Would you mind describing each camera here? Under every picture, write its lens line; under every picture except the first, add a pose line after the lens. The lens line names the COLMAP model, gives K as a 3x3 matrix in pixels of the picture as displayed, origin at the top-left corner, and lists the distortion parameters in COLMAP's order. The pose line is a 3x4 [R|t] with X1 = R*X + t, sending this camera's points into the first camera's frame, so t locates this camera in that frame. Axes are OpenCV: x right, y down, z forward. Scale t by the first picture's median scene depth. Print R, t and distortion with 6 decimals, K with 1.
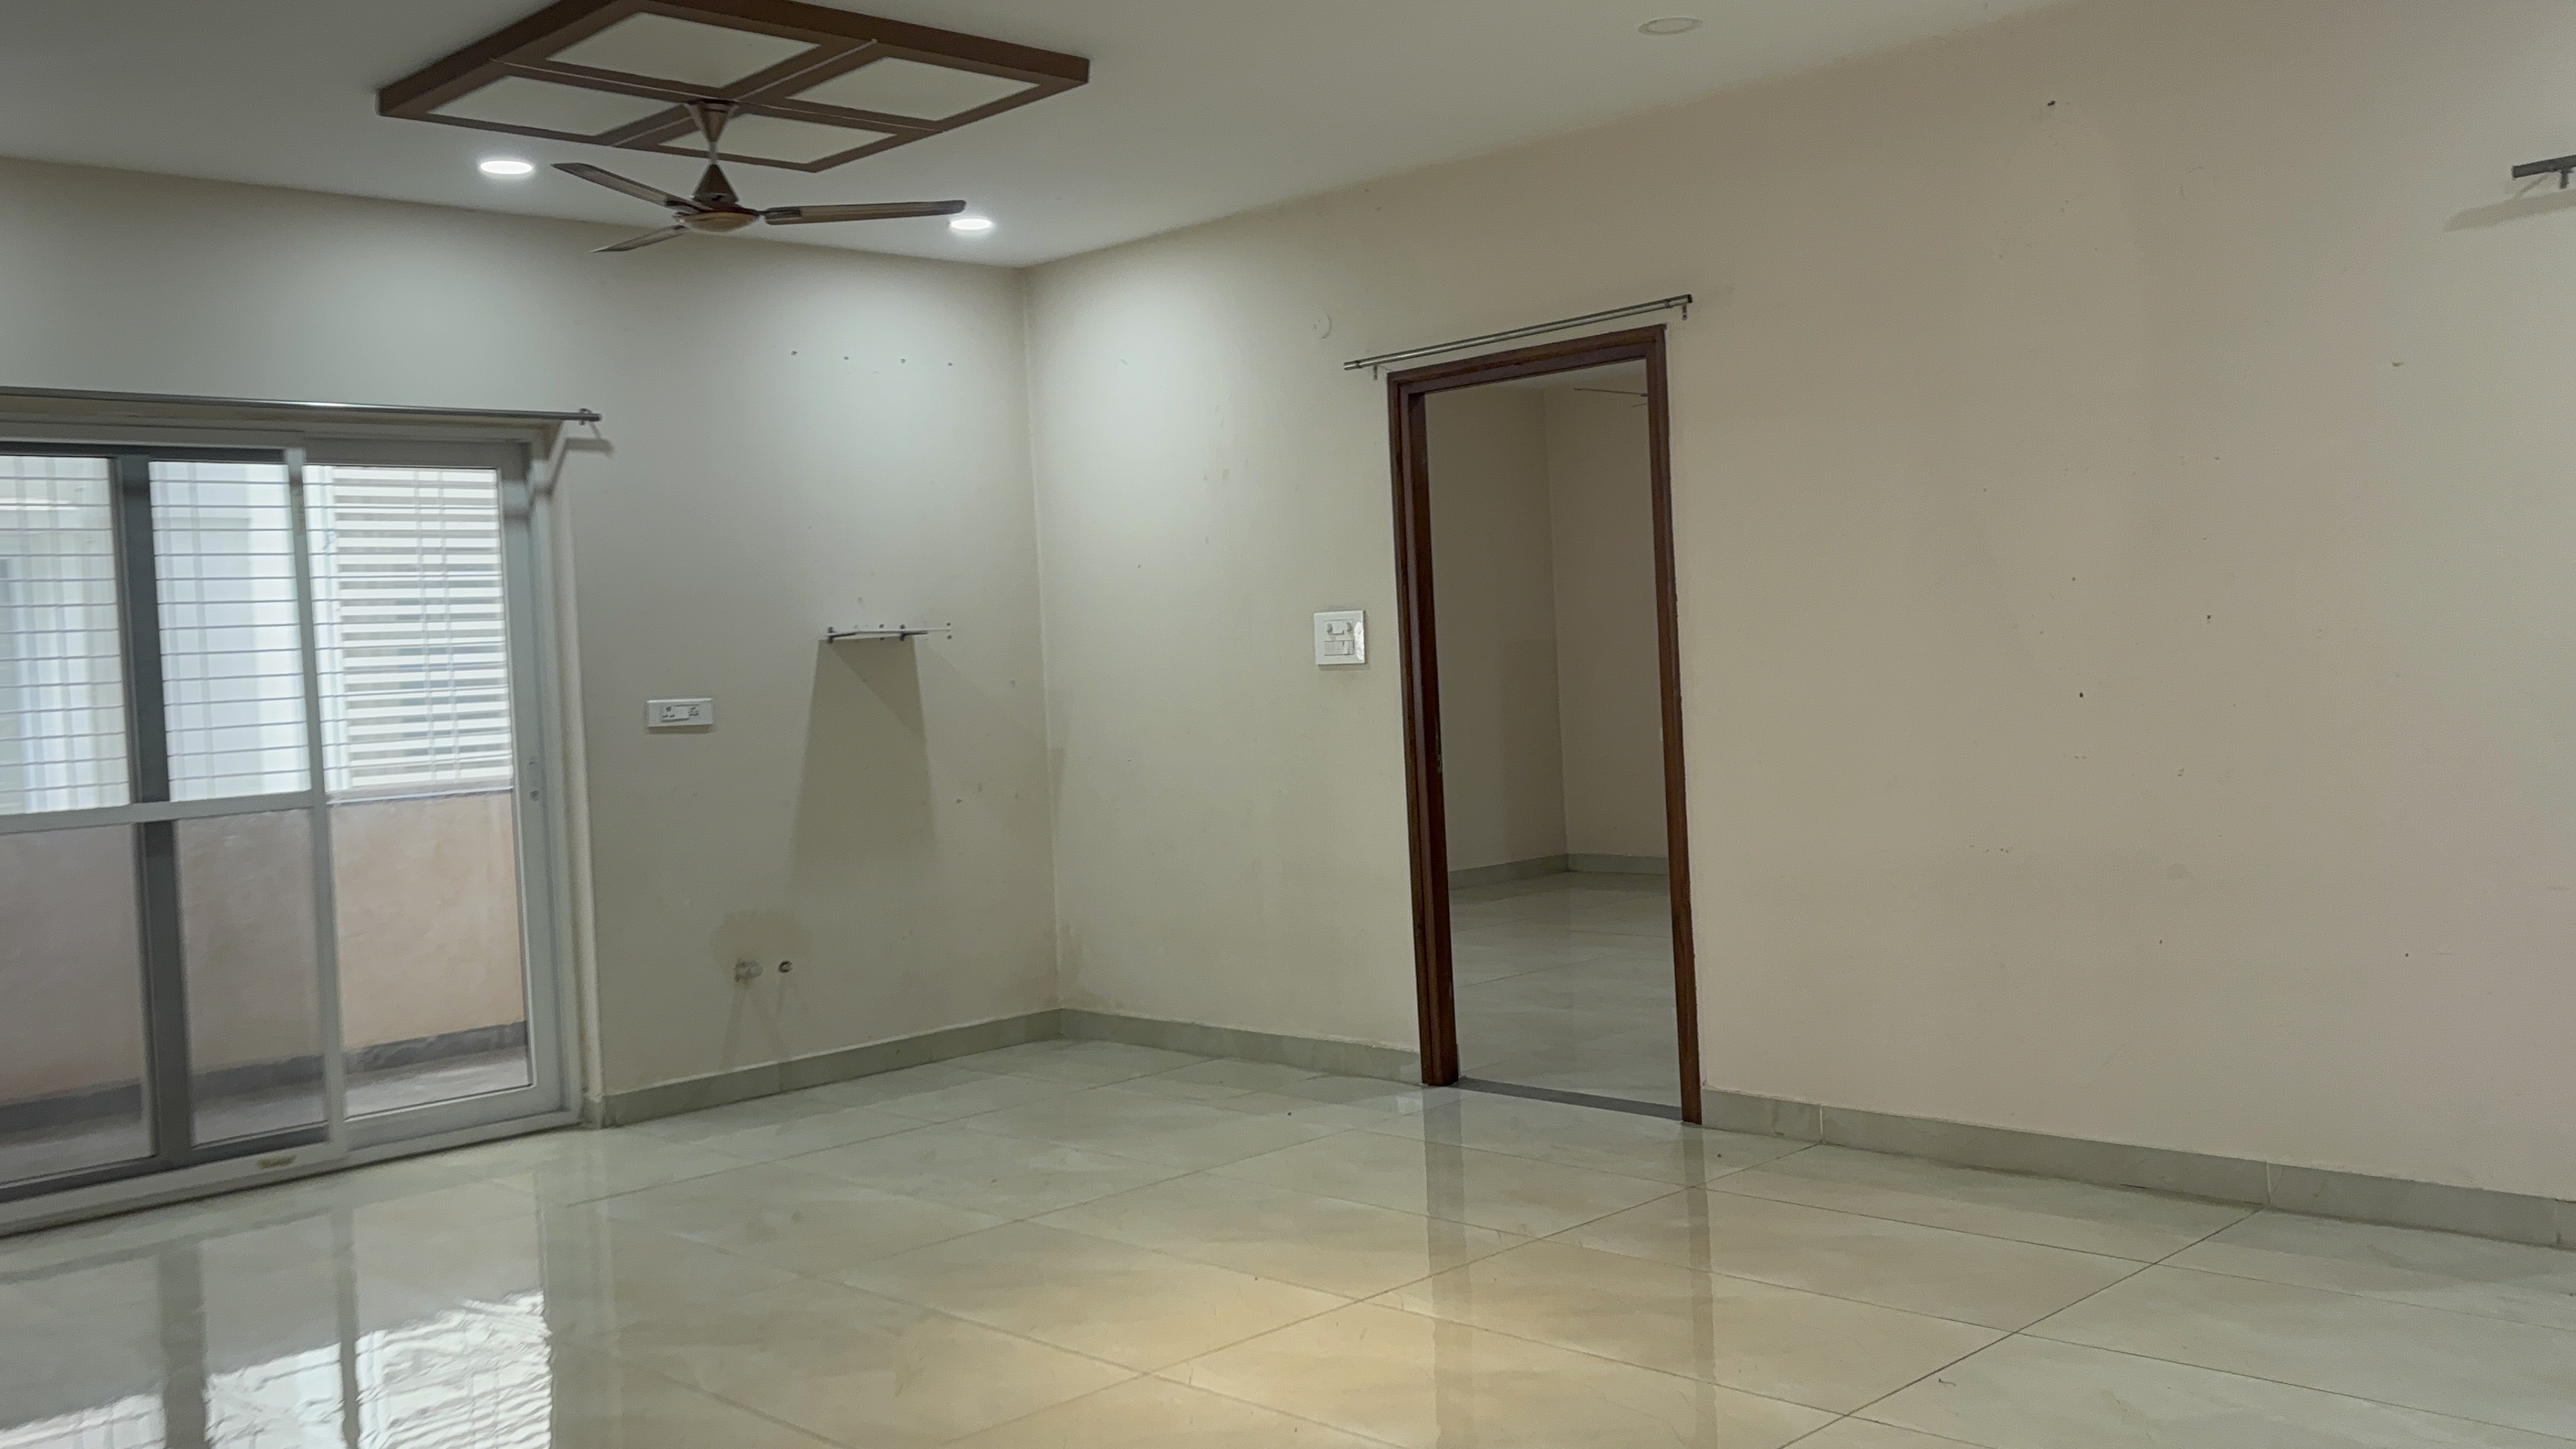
lens RADIAL K [[2337.5, 0, 1297.9], [0, 2337.5, 736.8], [0, 0, 1]] dist [0.061421, -0.057093]
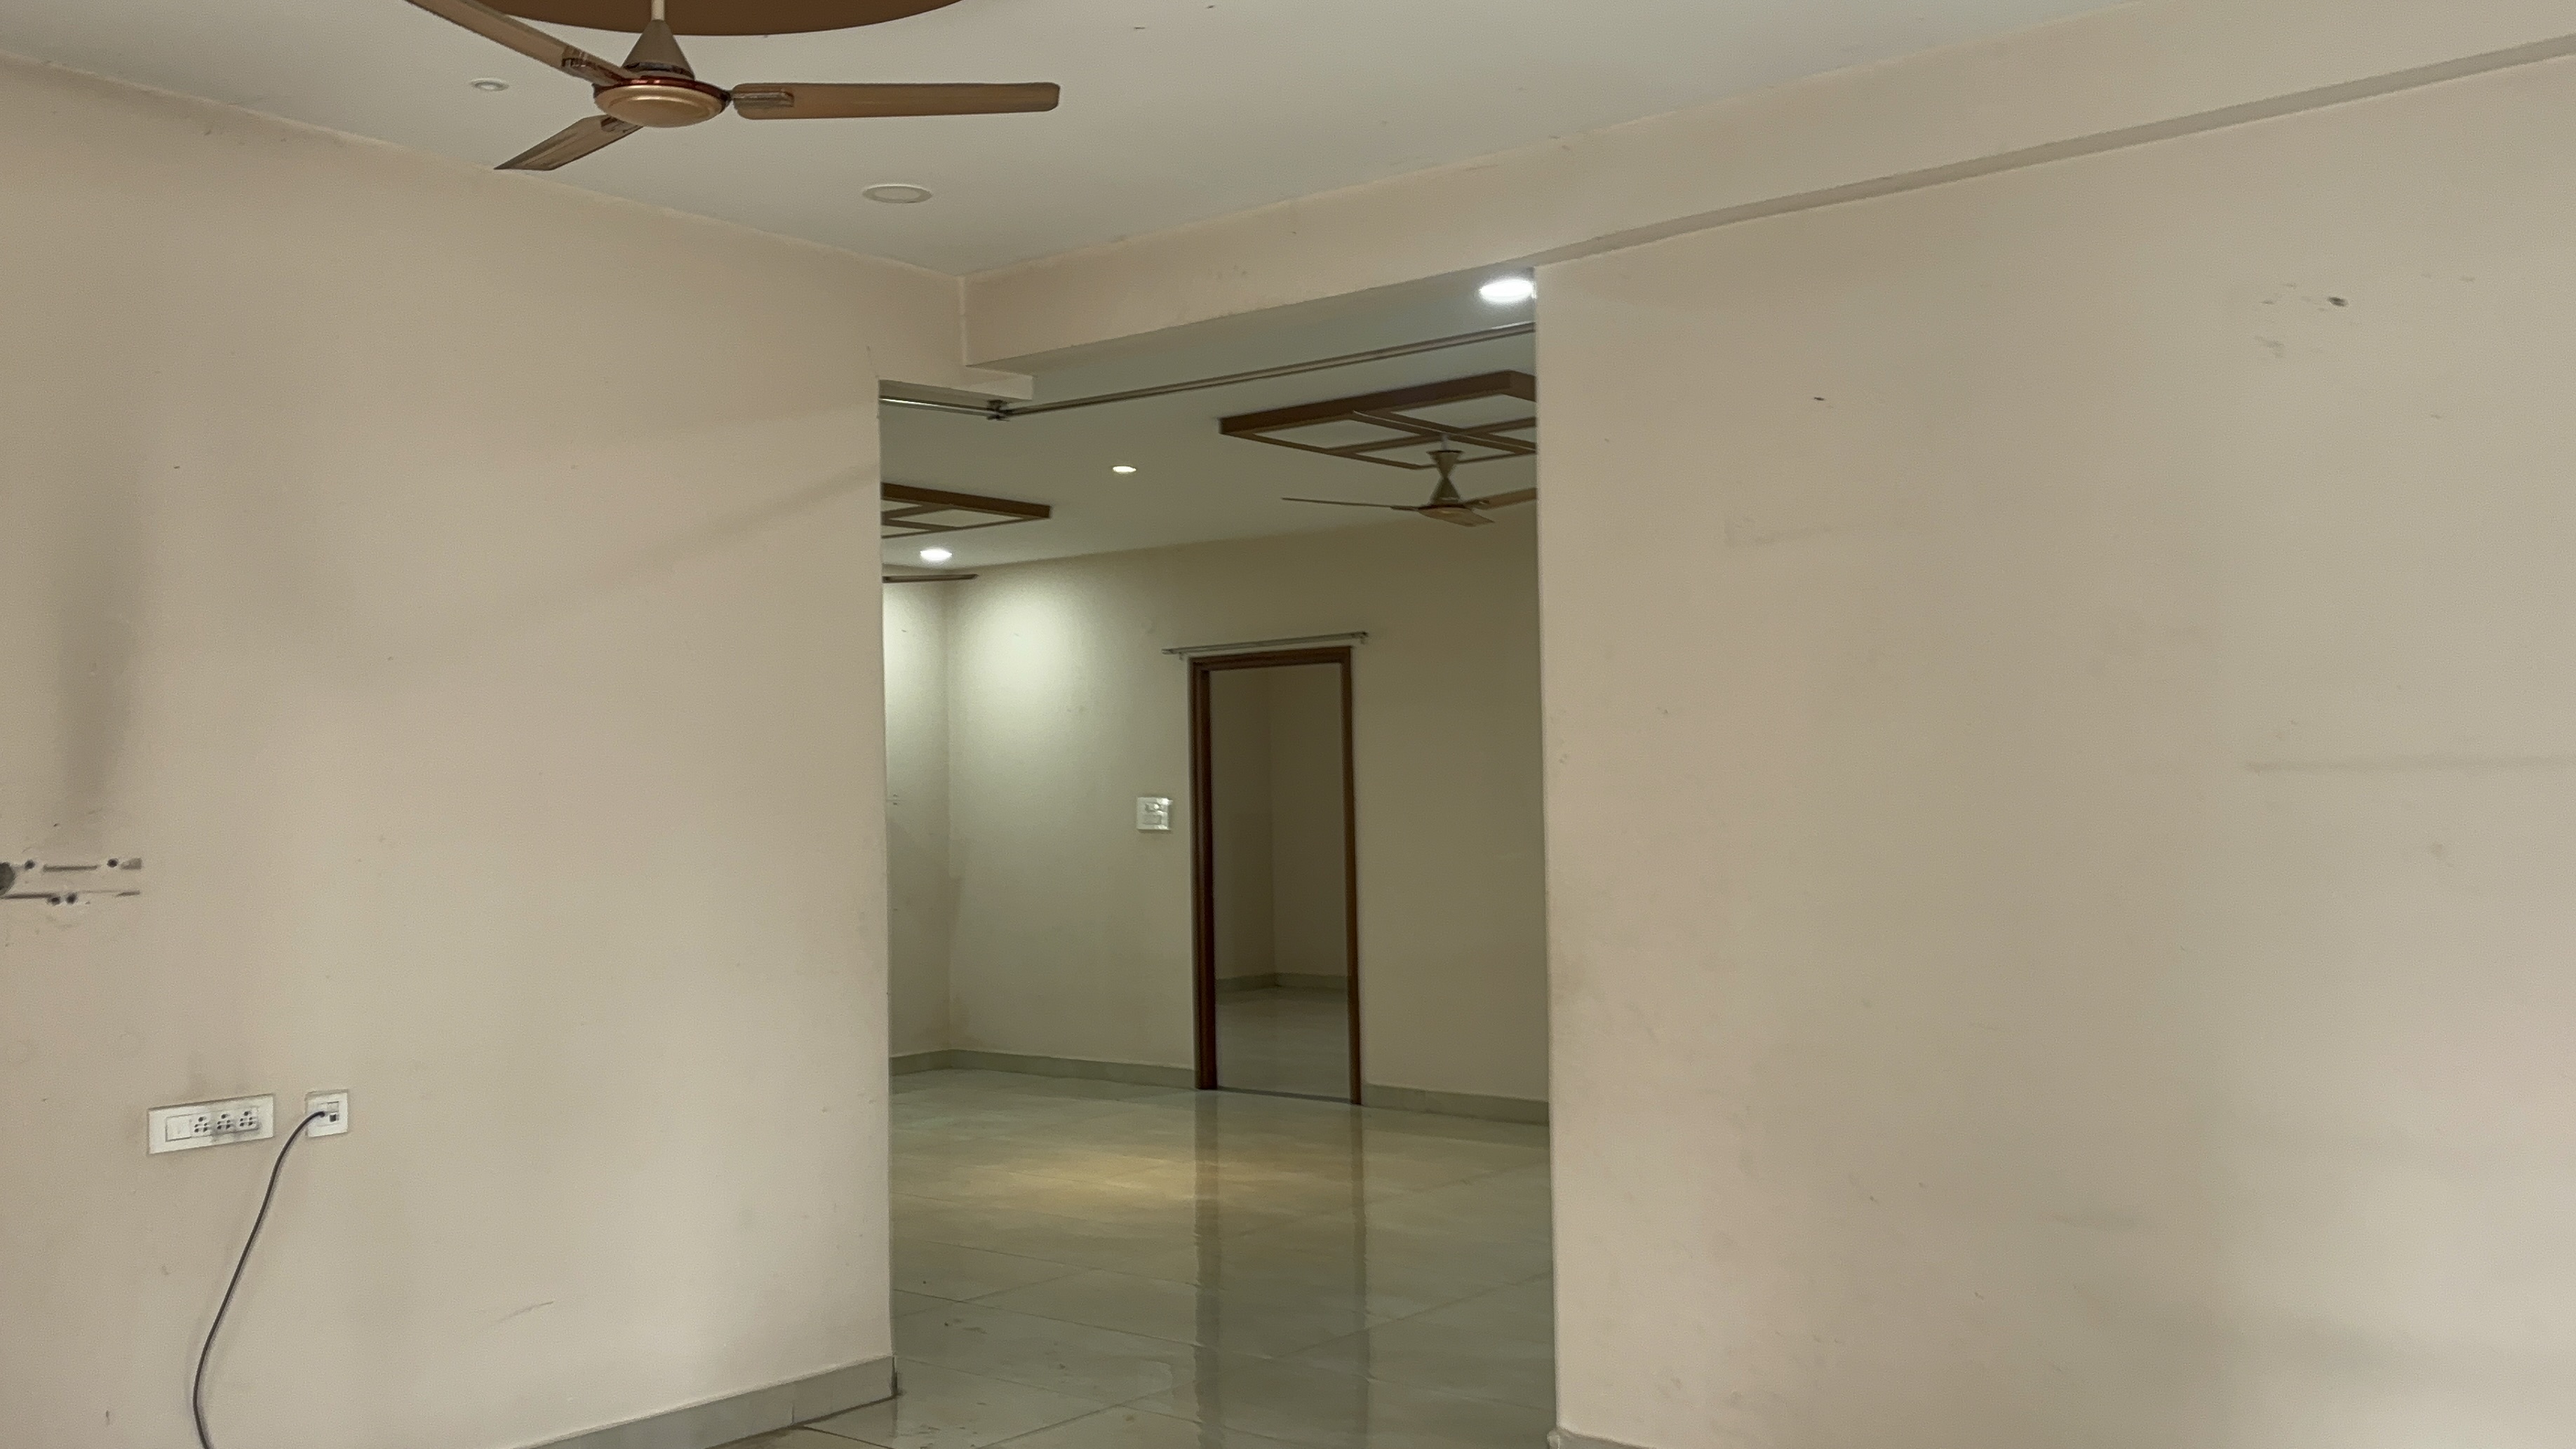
lens RADIAL K [[2337.5, 0, 1195.0], [0, 2337.5, 667.9], [0, 0, 1]] dist [0.061421, -0.057093]
pose [[0.995538, 0.040751, 0.085113, -0.098541], [-0.032304, 0.994627, -0.098357, 0.016255], [-0.088664, 0.095168, 0.991505, -0.652073]]
